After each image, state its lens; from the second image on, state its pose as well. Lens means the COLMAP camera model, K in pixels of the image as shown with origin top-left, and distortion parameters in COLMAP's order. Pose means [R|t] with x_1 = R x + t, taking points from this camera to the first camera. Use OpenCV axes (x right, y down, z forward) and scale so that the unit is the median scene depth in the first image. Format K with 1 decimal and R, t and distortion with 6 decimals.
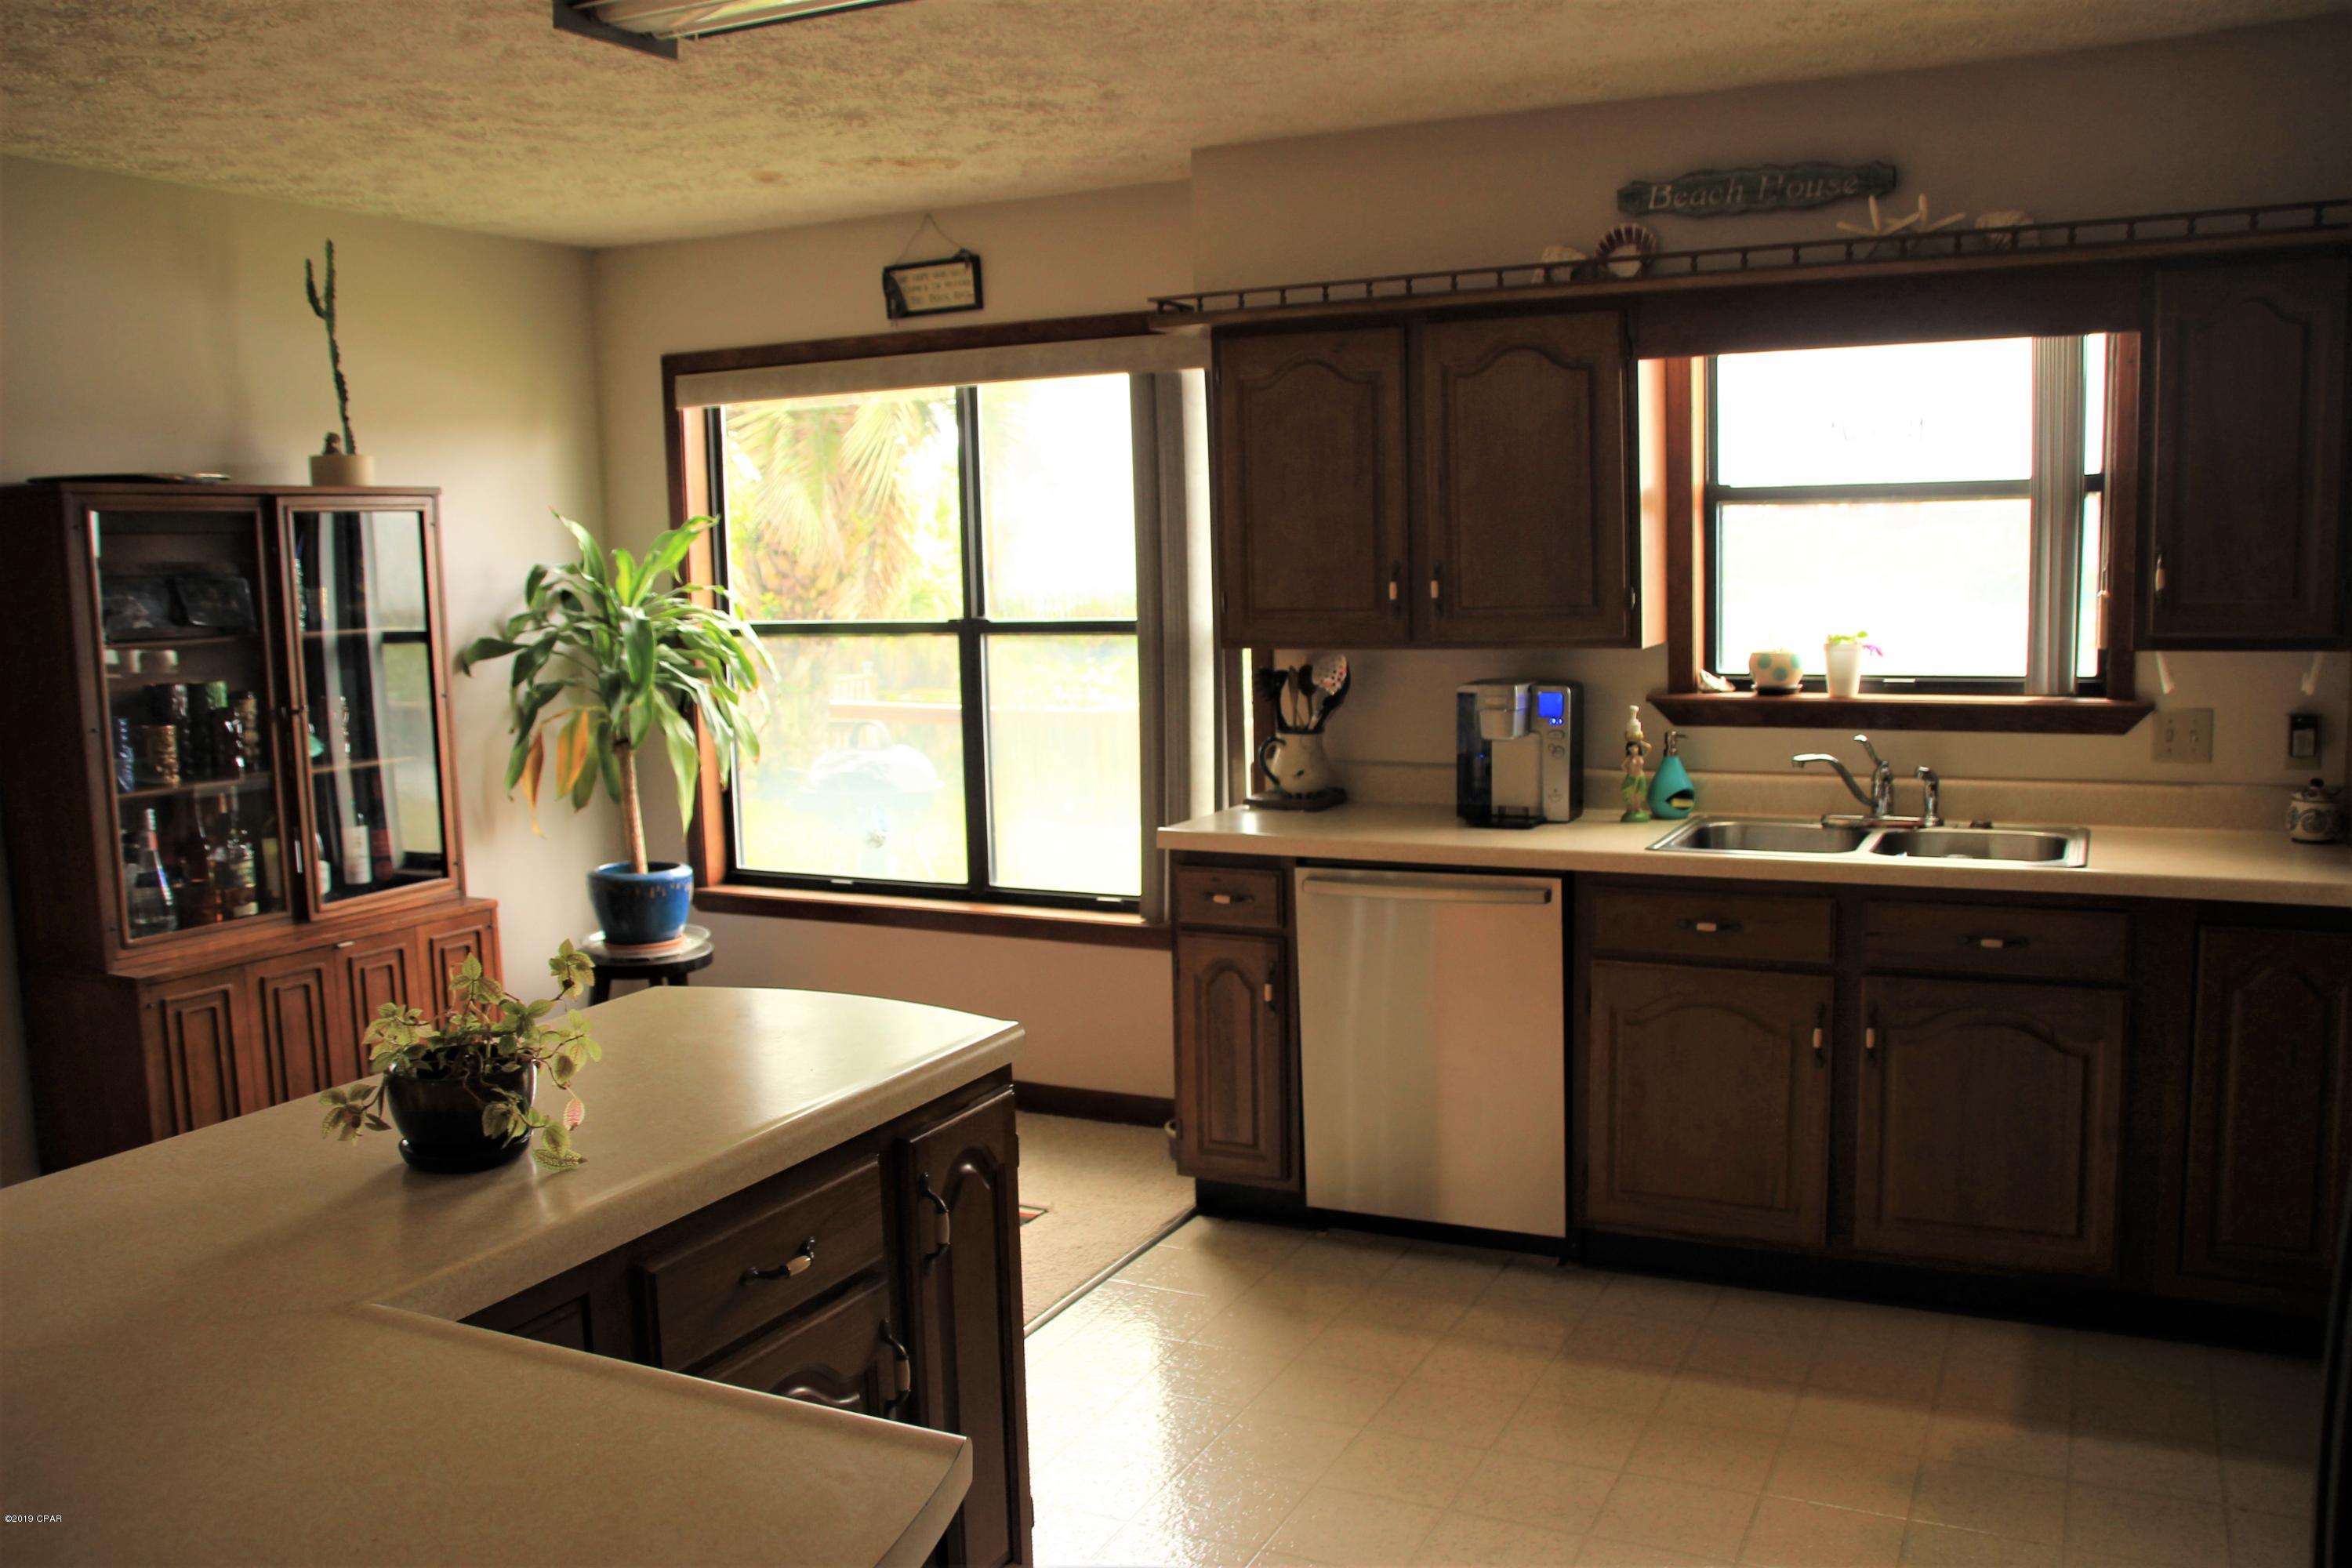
lens RADIAL K [[1963.8, 0, 1172.4], [0, 1963.8, 809.2], [0, 0, 1]] dist [-0.147206, 0.141554]
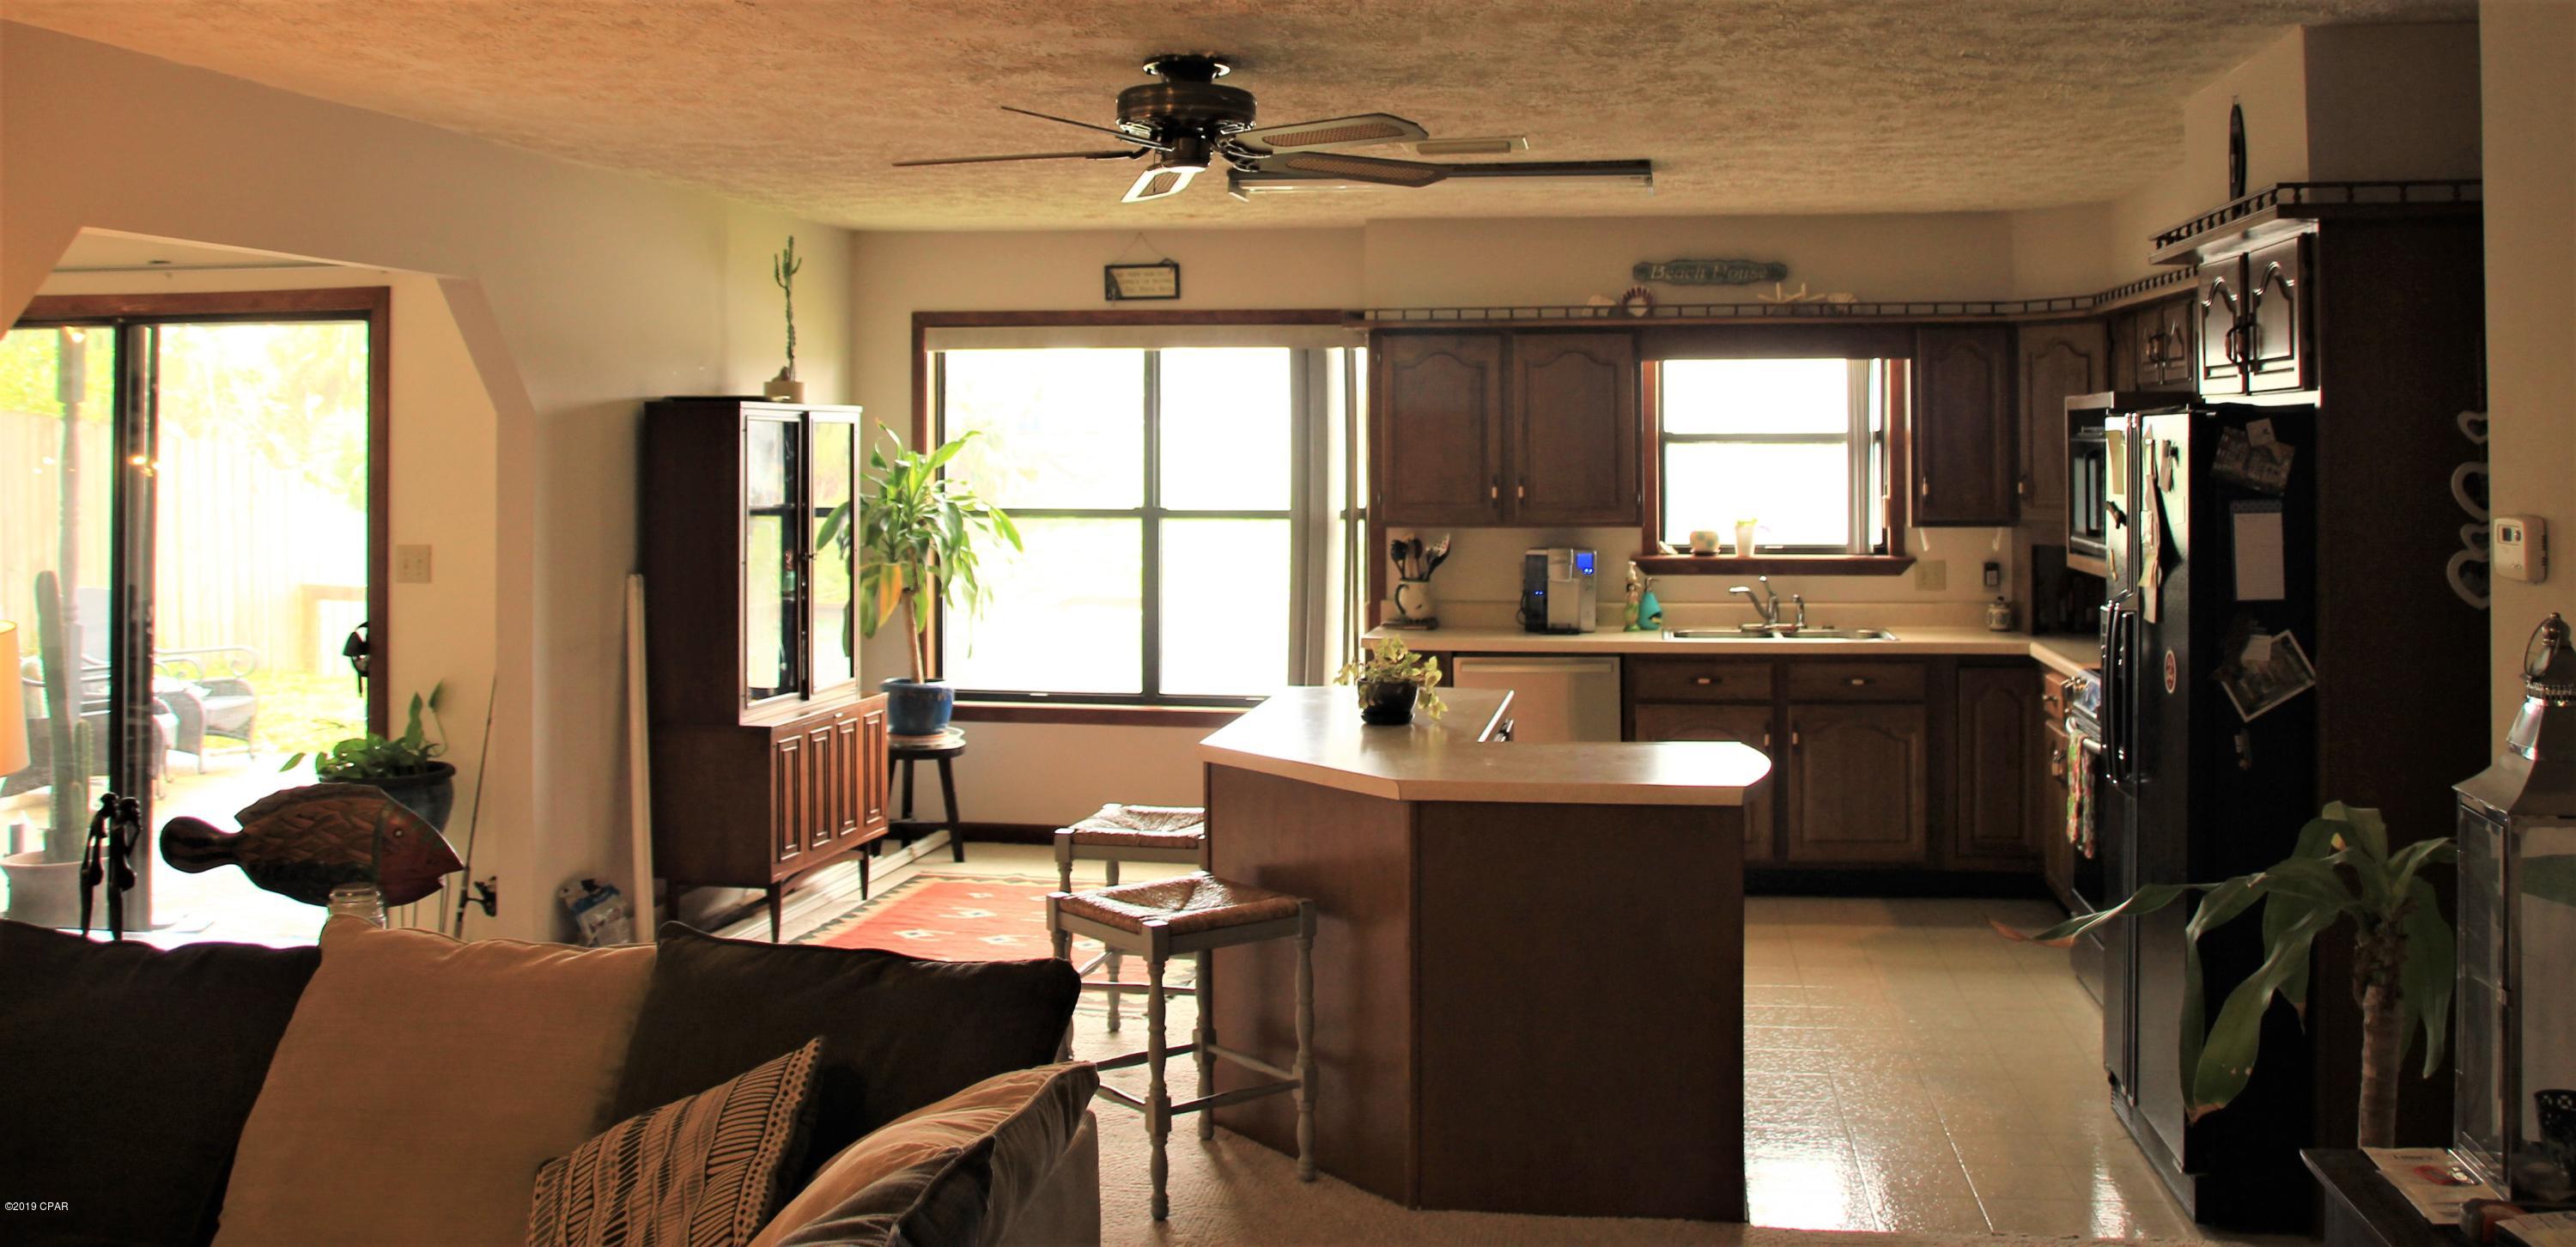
lens RADIAL K [[2247.4, 0, 1344.4], [0, 2247.4, 382.0], [0, 0, 1]] dist [-0.137608, 0.132873]
pose [[0.947565, 0.034035, 0.317747, -0.624376], [0.018390, 0.986857, -0.160548, 0.100787], [-0.319035, 0.157973, 0.934485, -0.764891]]
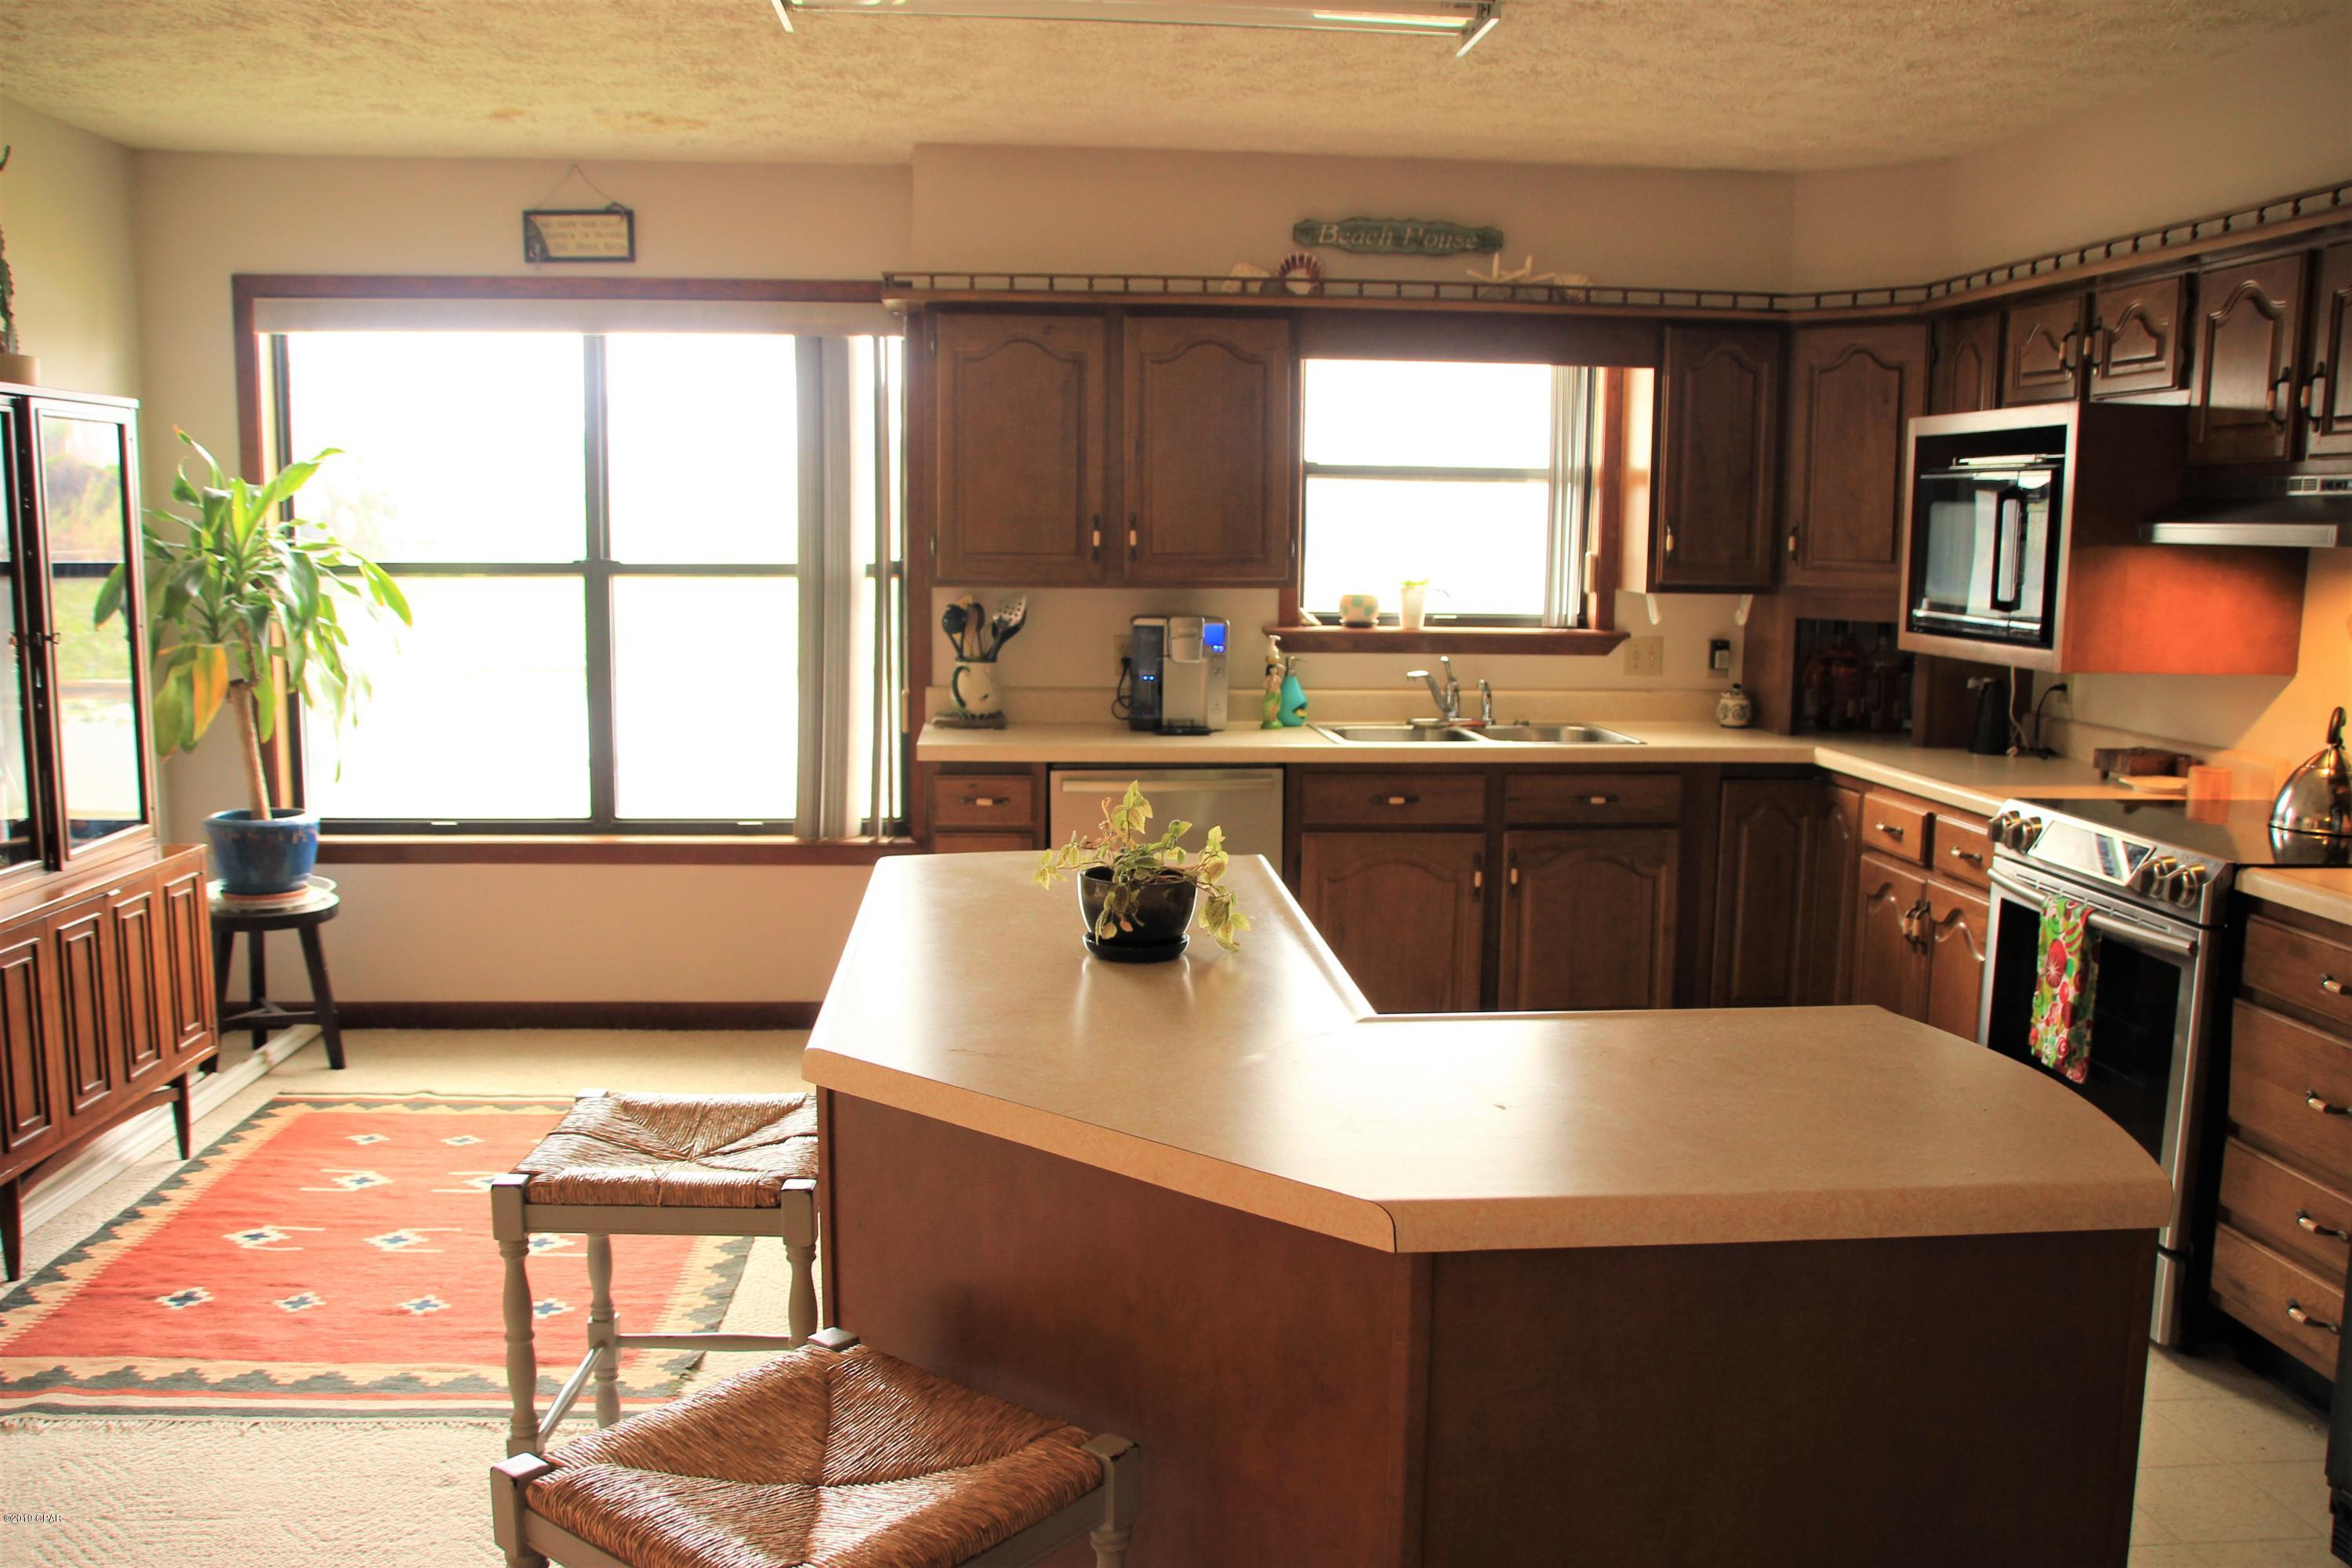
lens RADIAL K [[1963.8, 0, 1172.4], [0, 1963.8, 809.2], [0, 0, 1]] dist [-0.147206, 0.141554]
pose [[0.851297, -0.040055, 0.523153, -0.482505], [0.035493, 0.999194, 0.018747, 0.032427], [-0.523482, 0.002609, 0.852033, -0.037686]]
